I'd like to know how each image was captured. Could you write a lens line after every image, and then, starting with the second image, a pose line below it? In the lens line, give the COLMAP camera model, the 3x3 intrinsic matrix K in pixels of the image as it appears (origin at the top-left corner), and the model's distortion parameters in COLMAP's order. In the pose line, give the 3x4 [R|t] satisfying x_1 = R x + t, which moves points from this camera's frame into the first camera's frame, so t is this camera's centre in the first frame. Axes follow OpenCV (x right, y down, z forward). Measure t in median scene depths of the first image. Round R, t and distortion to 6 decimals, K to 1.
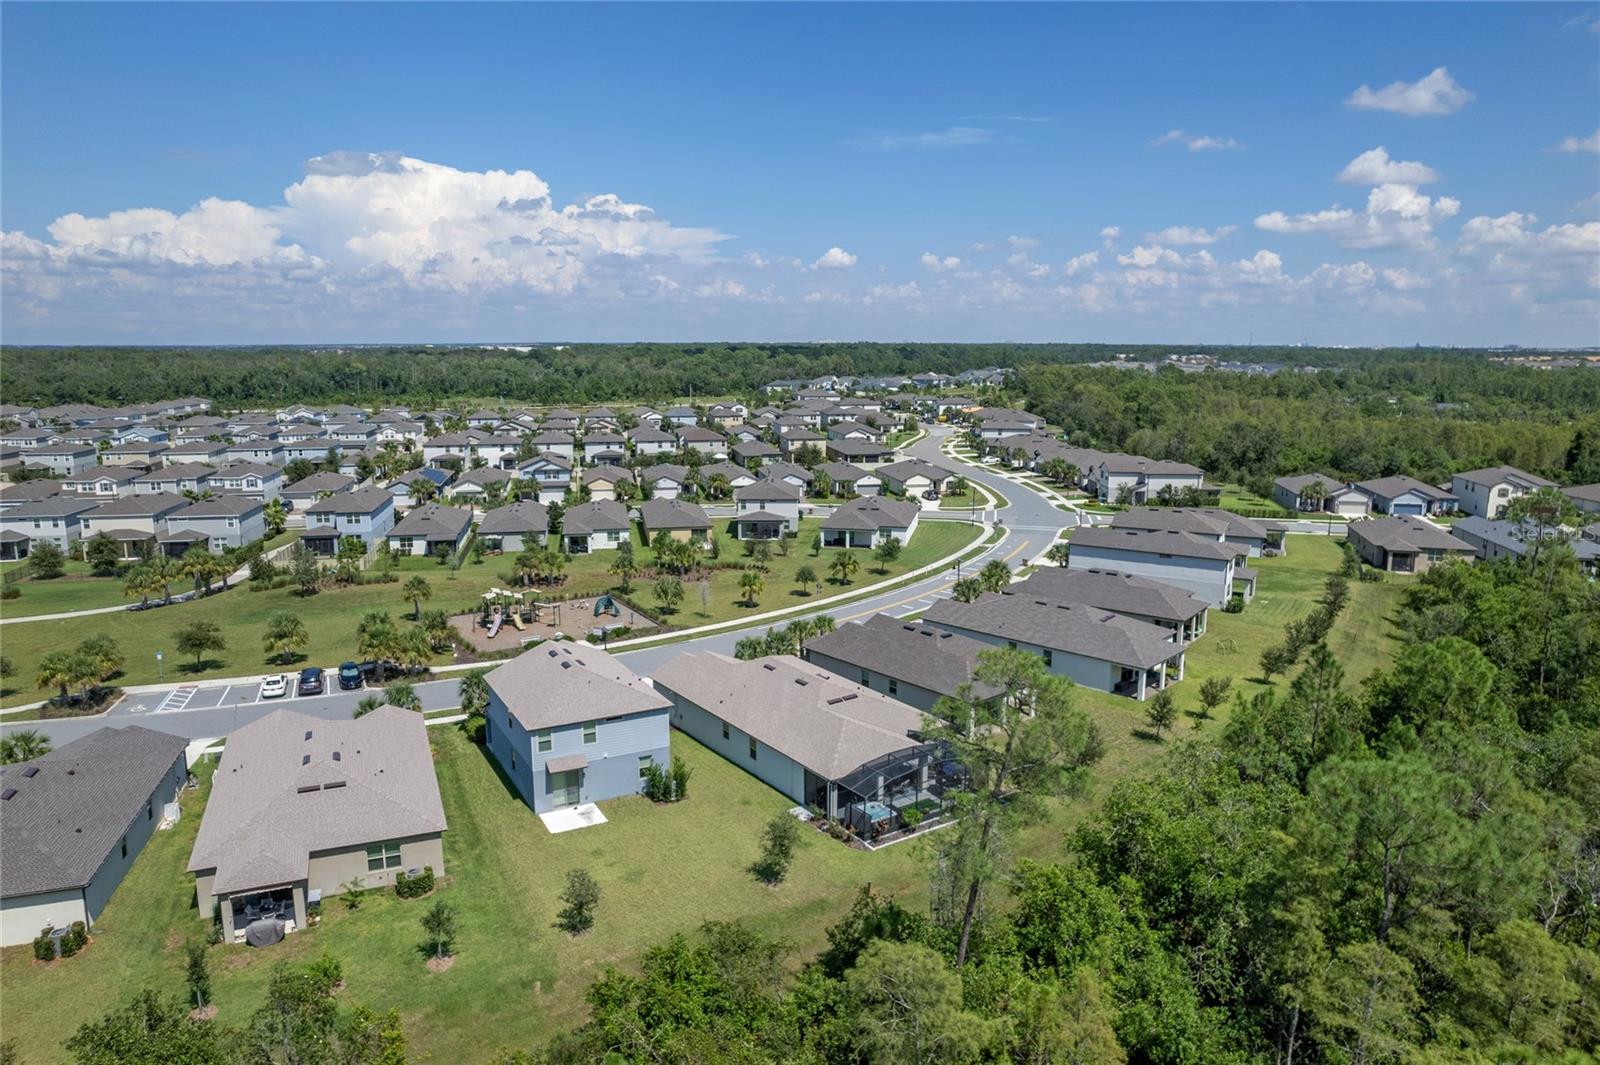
lens RADIAL K [[1052.9, 0, 801.3], [0, 1052.9, 528.3], [0, 0, 1]] dist [-0.071903, 0.061050]
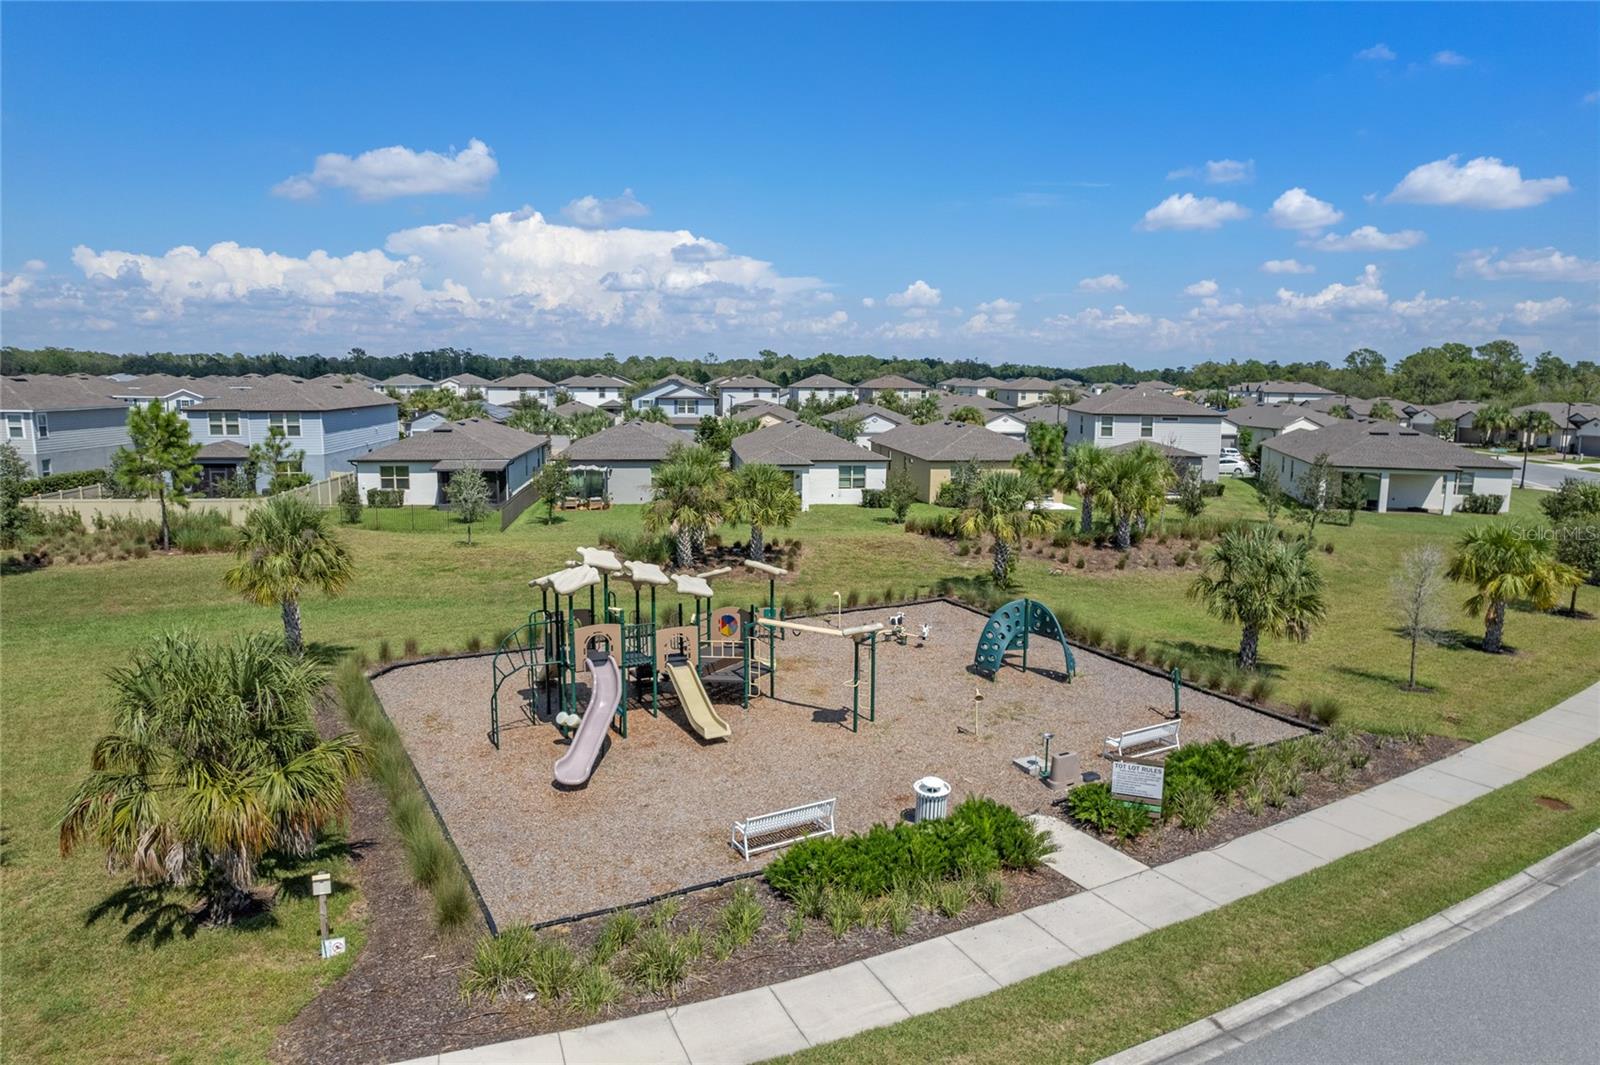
lens RADIAL K [[1022.4, 0, 800.0], [0, 1022.4, 532.5], [0, 0, 1]] dist [-0.065153, 0.050350]
pose [[0.996782, 0.018209, -0.078065, -0.166940], [-0.020012, 0.999549, -0.022382, 0.041627], [0.077622, 0.023872, 0.996697, 0.564413]]
